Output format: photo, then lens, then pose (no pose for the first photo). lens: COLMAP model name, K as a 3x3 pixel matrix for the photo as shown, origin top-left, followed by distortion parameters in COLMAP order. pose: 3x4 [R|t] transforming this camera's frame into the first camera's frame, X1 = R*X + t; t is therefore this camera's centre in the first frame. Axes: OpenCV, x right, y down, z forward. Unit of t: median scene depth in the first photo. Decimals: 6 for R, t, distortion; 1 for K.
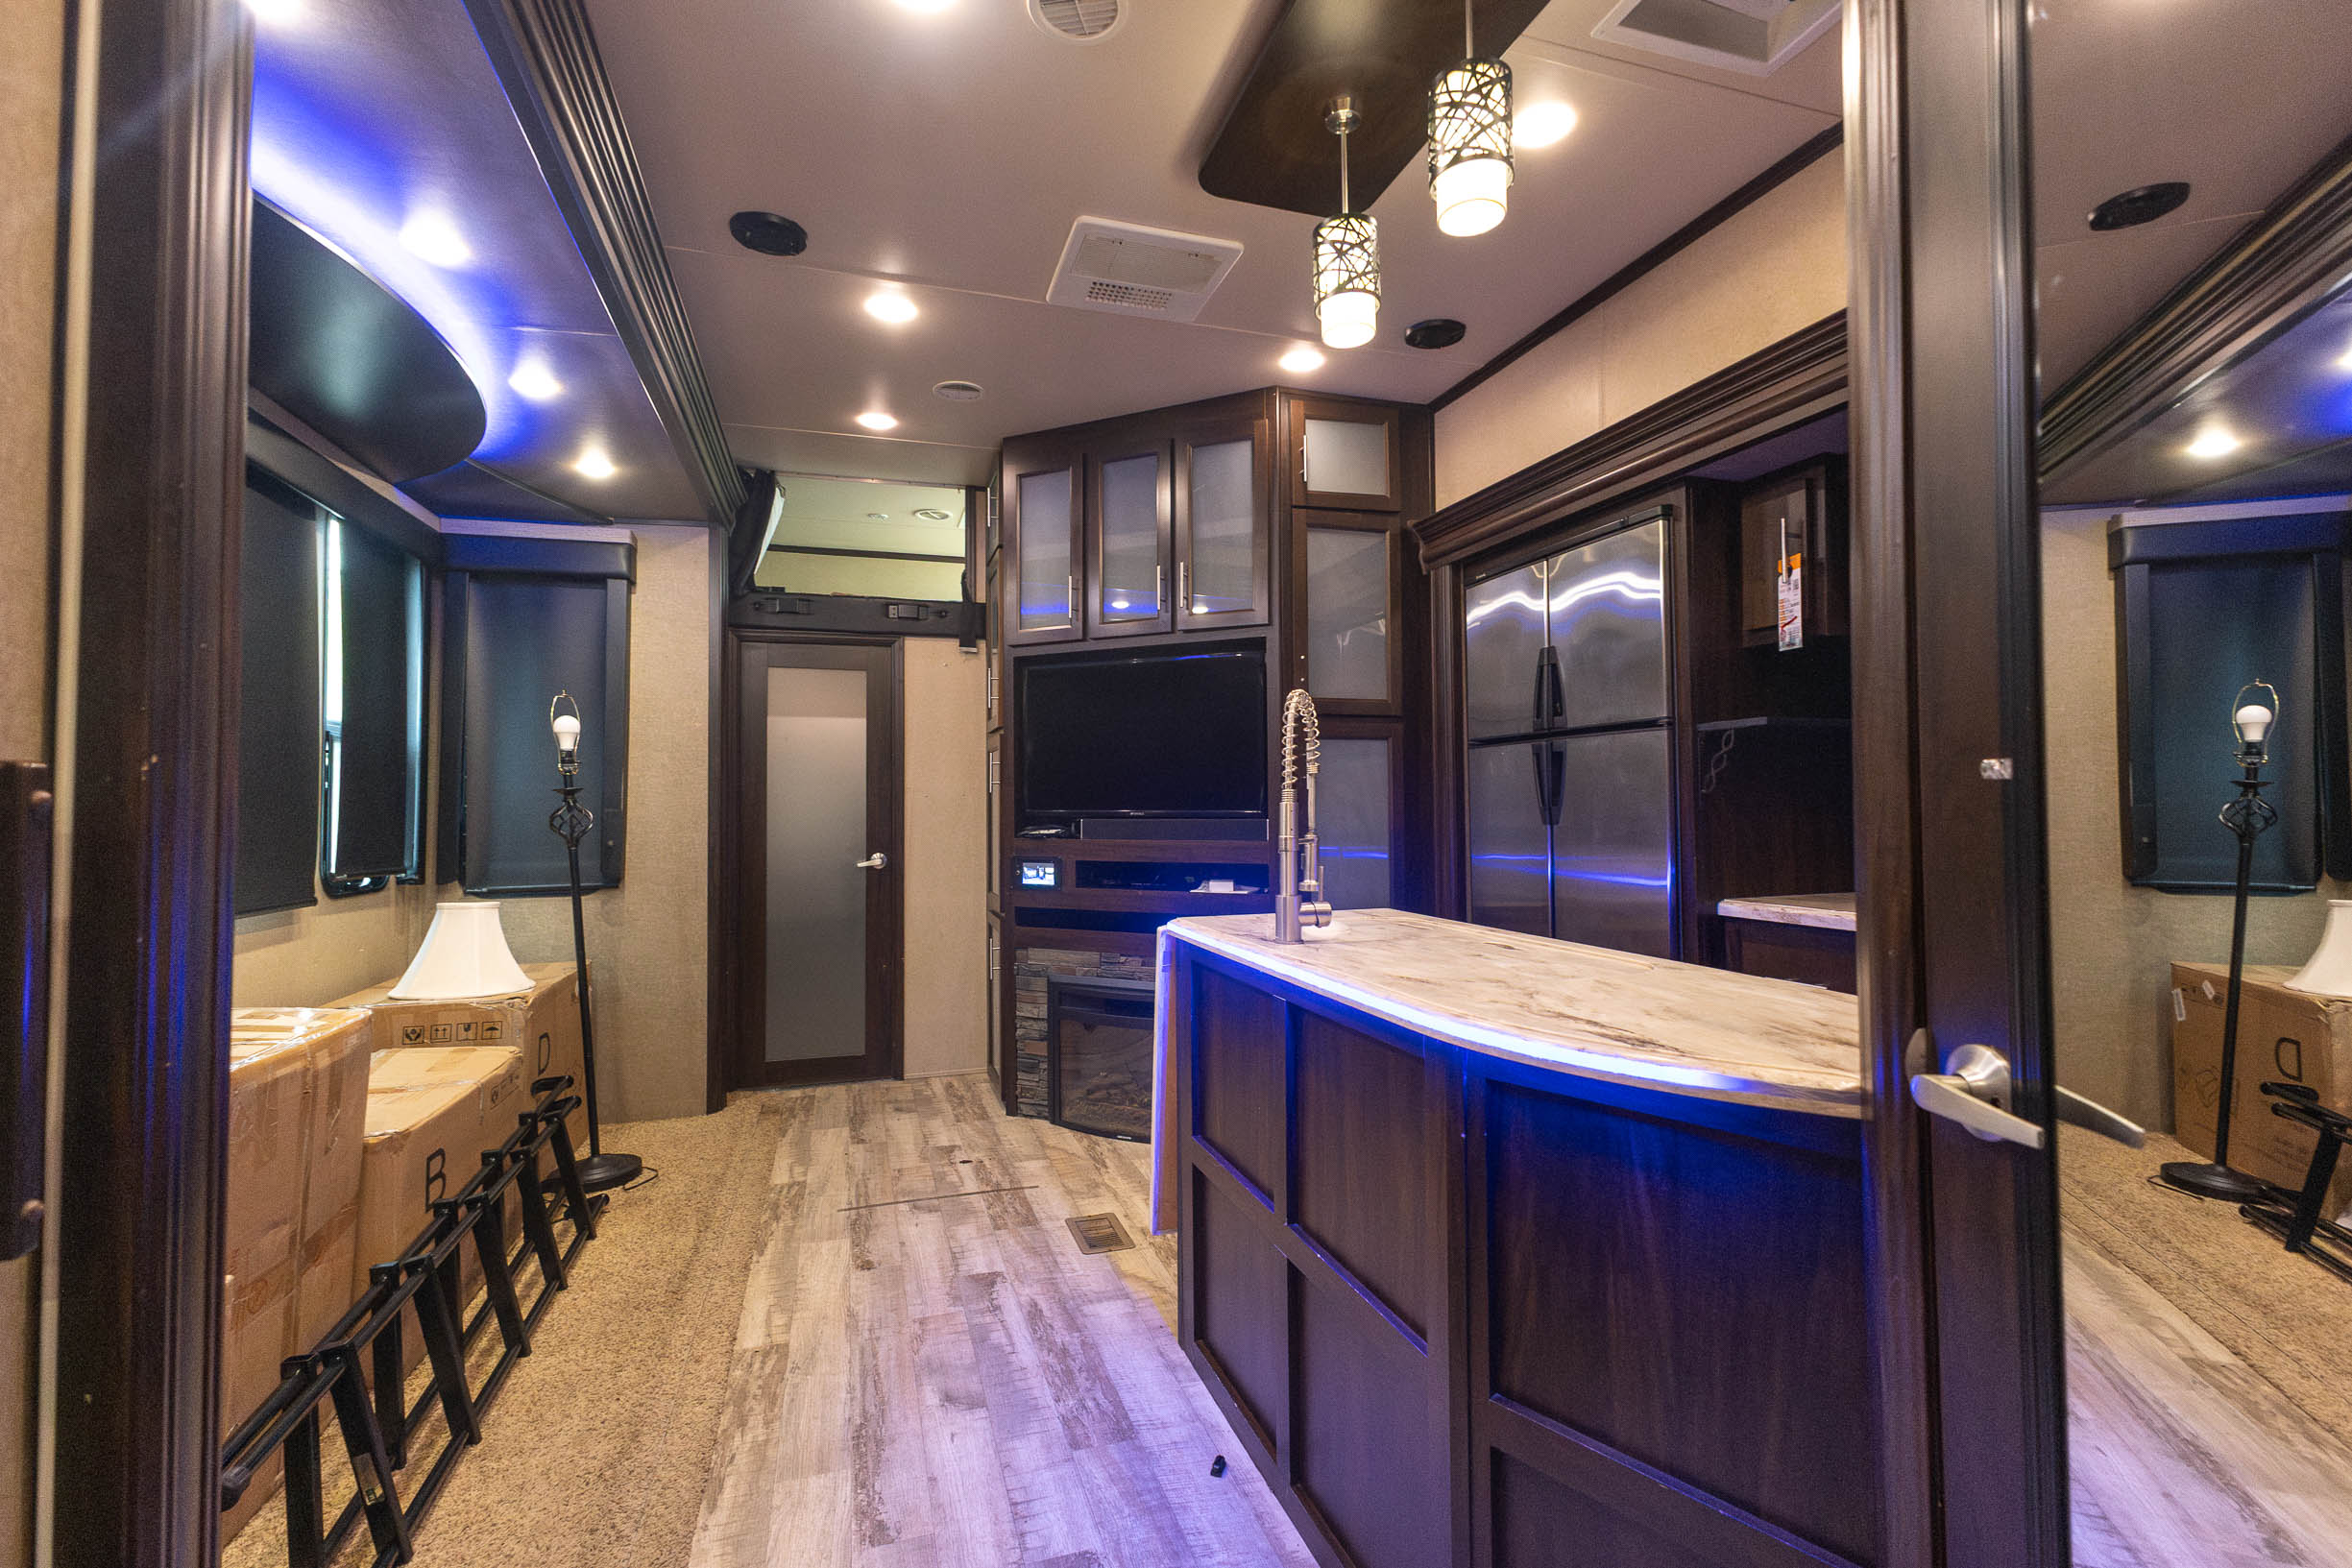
lens RADIAL K [[1025.0, 0, 1176.2], [0, 1025.0, 777.2], [0, 0, 1]] dist [0.017205, -0.003767]
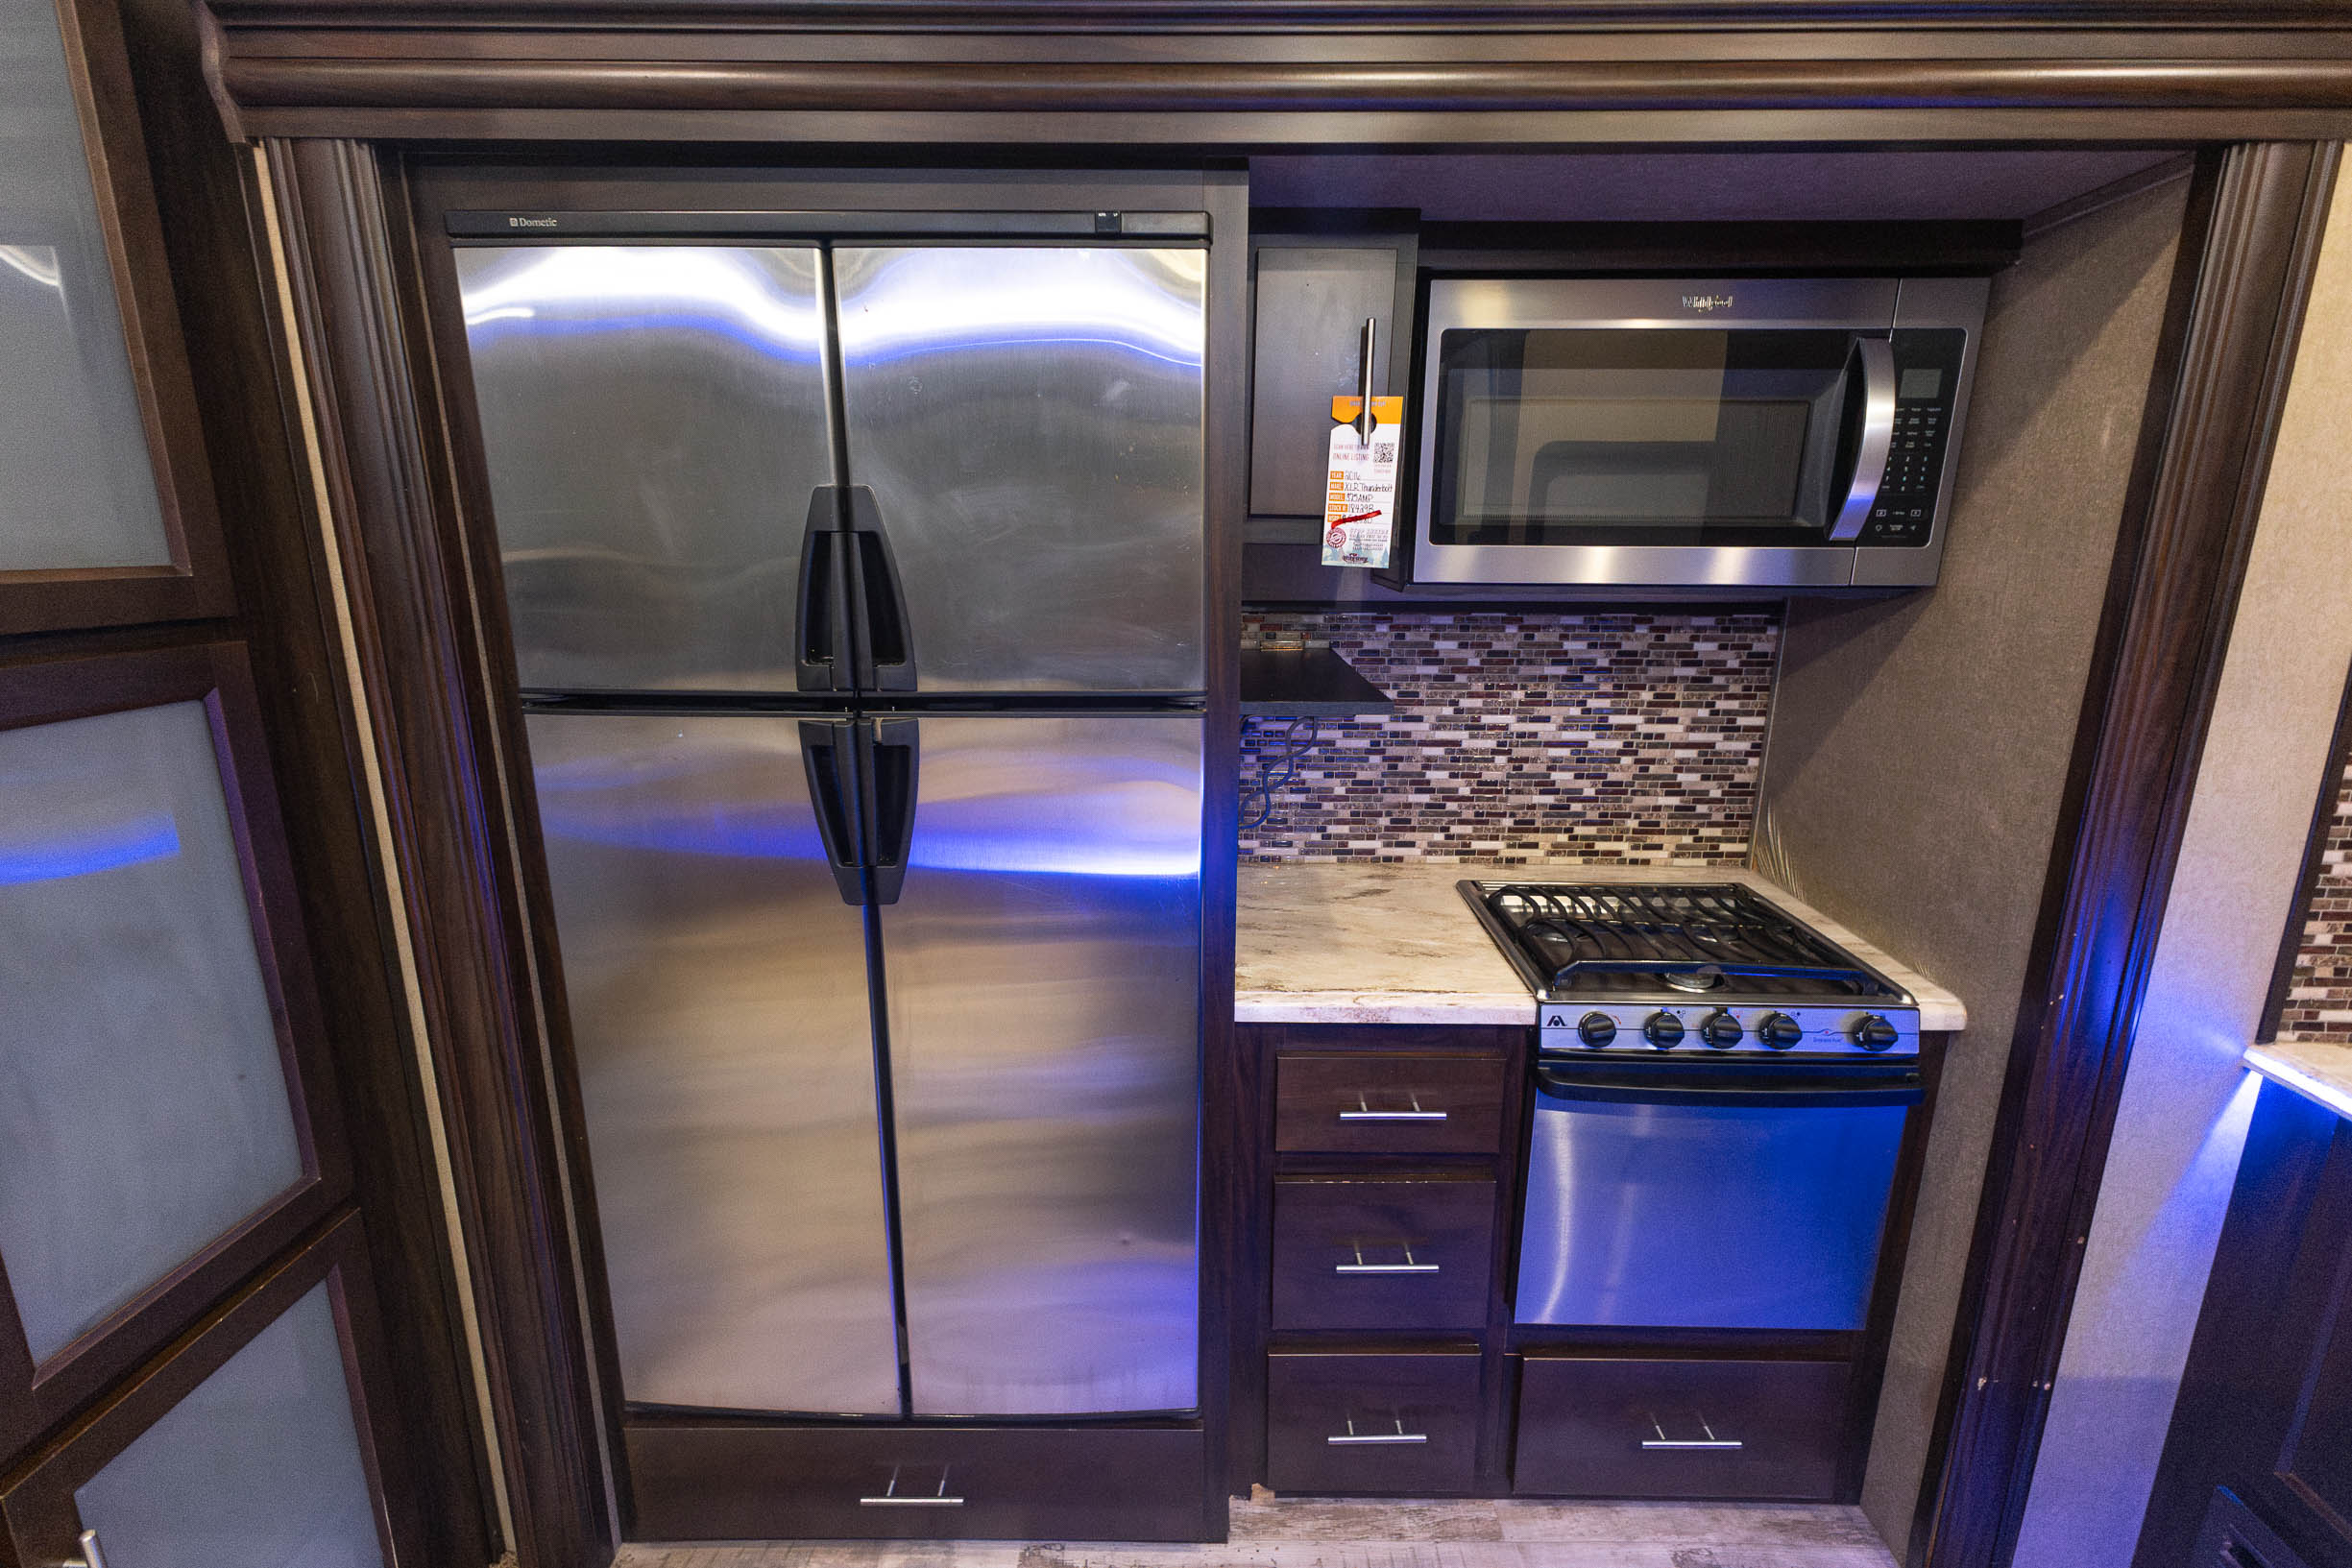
lens RADIAL K [[1025.0, 0, 1176.2], [0, 1025.0, 777.2], [0, 0, 1]] dist [0.017205, -0.003767]
pose [[0.325087, -0.203069, 0.923624, 0.007226], [-0.032987, 0.973644, 0.225676, -0.087218], [-0.945109, -0.103832, 0.309820, 0.581650]]
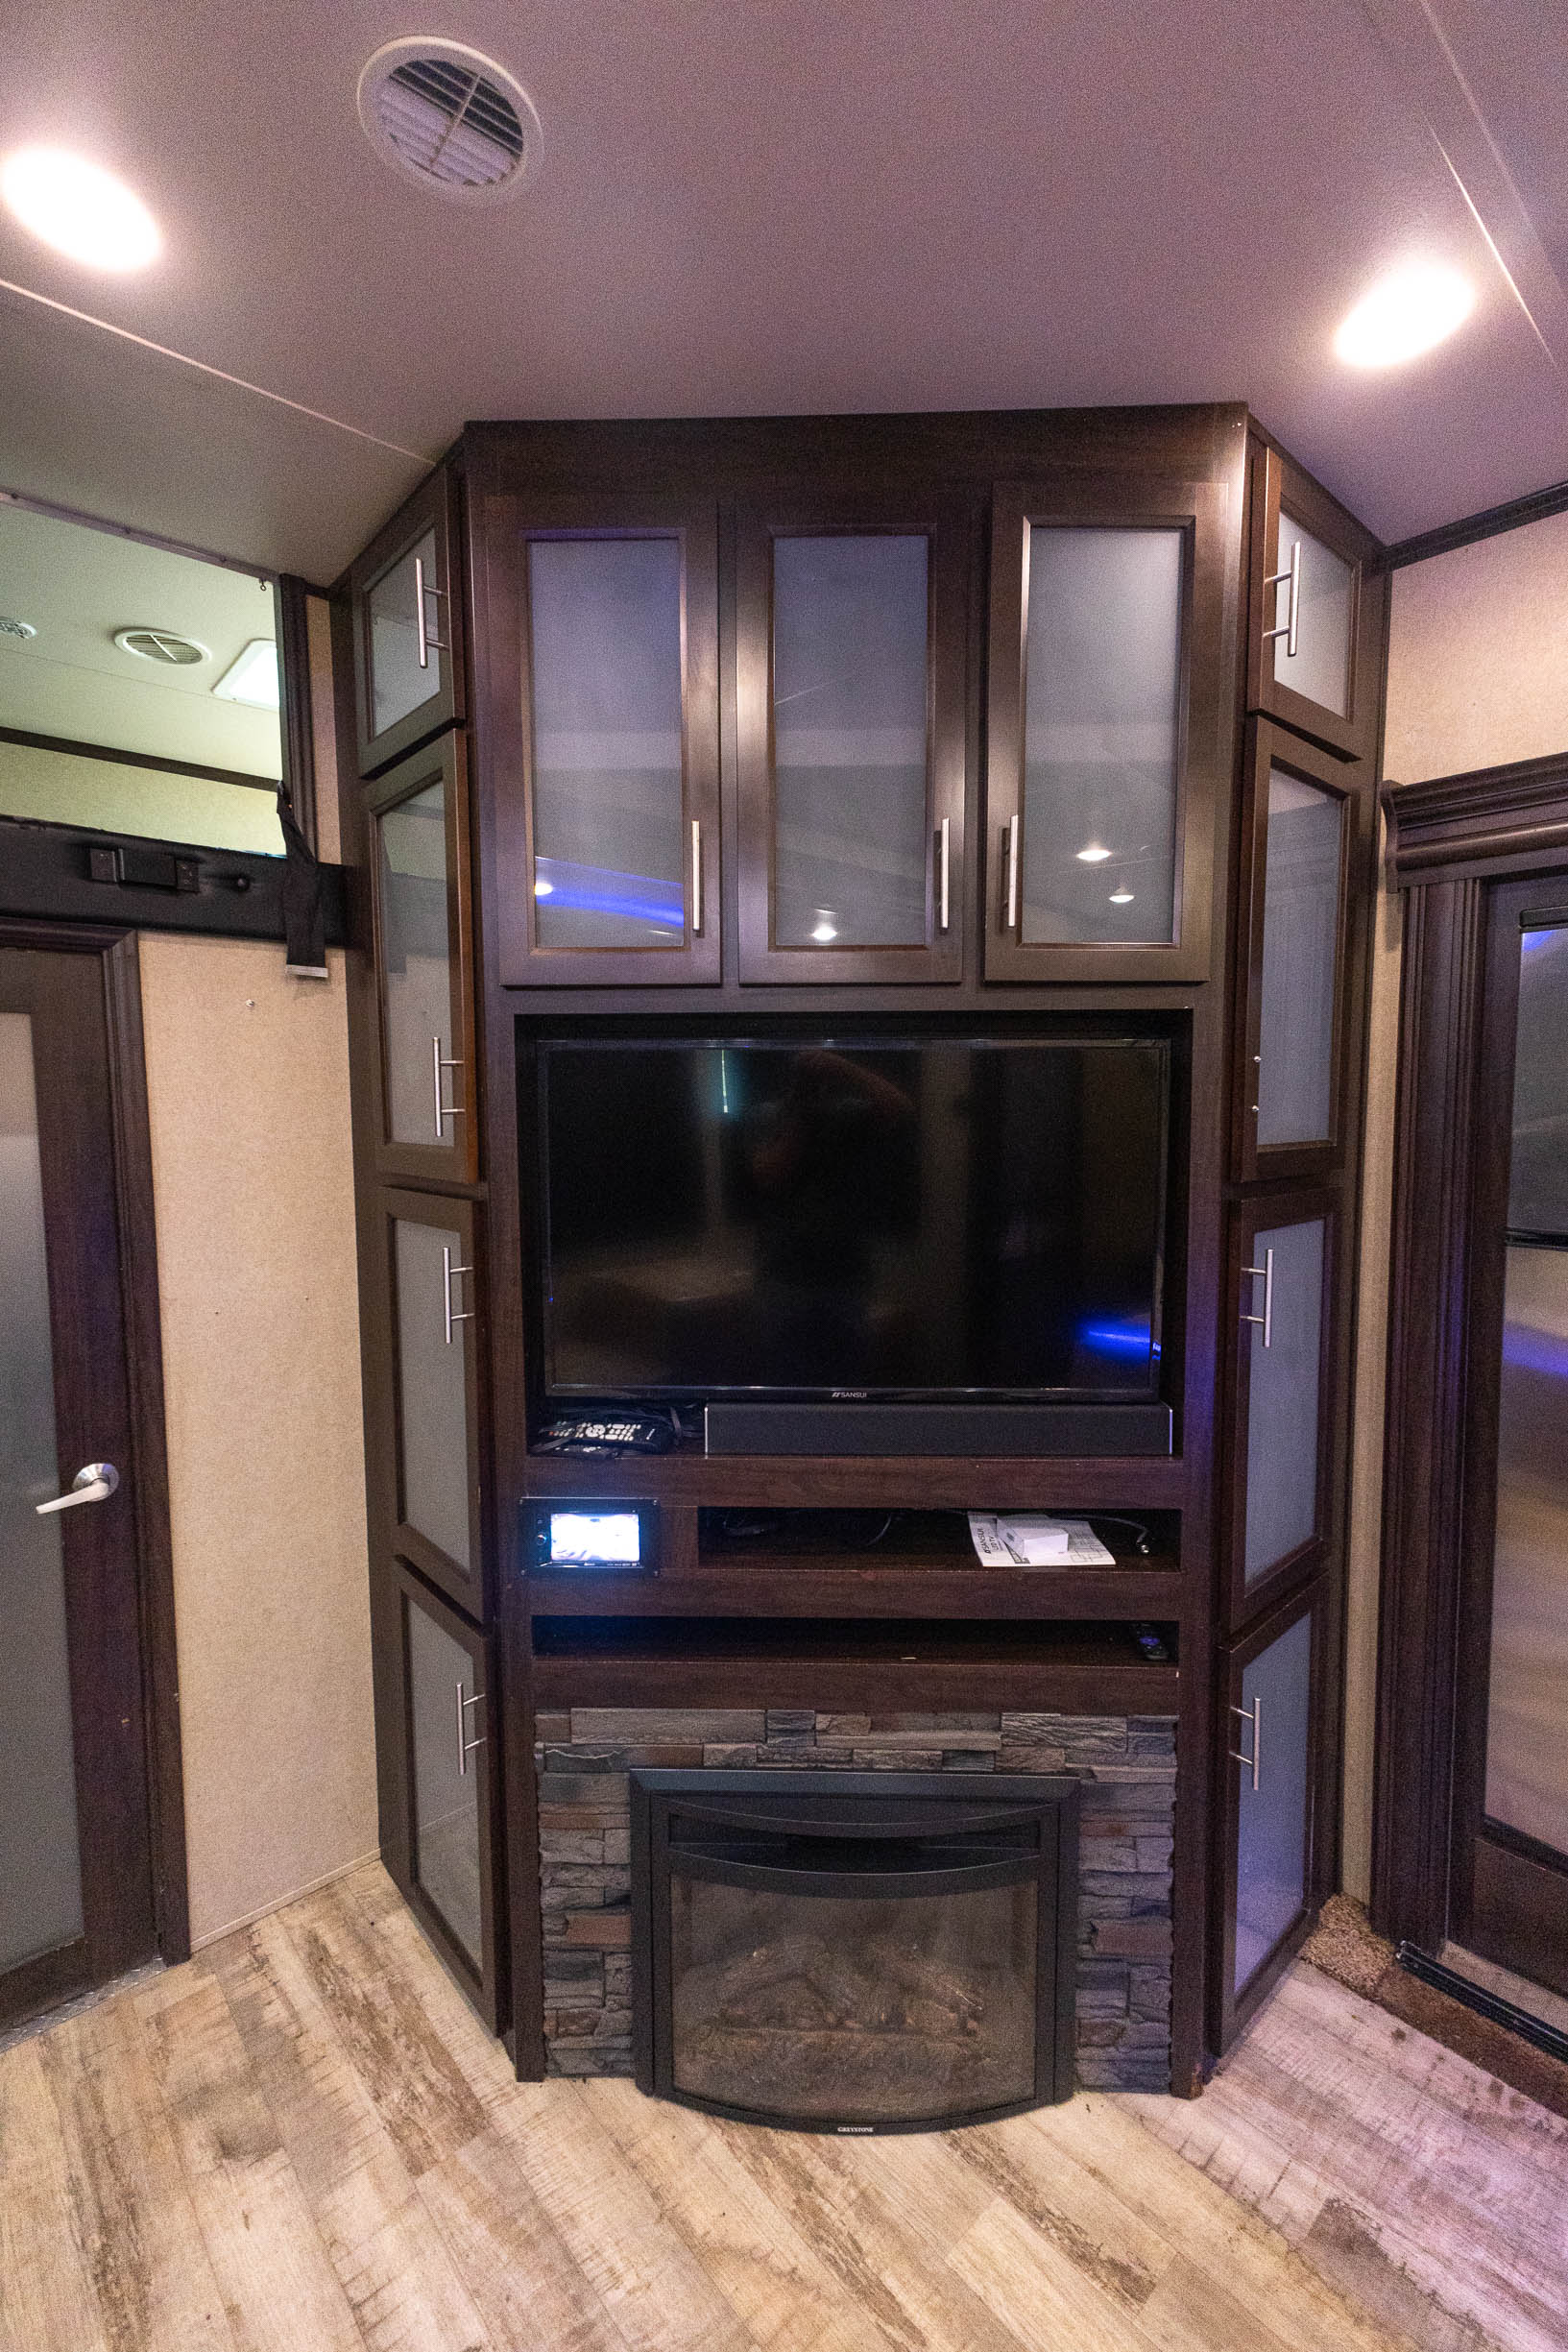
lens RADIAL K [[1025.0, 0, 776.0], [0, 1025.0, 1182.0], [0, 0, 1]] dist [0.017205, -0.003767]
pose [[0.915090, -0.028531, 0.402240, -0.233612], [-0.012020, 0.995121, 0.097931, -0.094518], [-0.403072, -0.094451, 0.910282, 0.599178]]
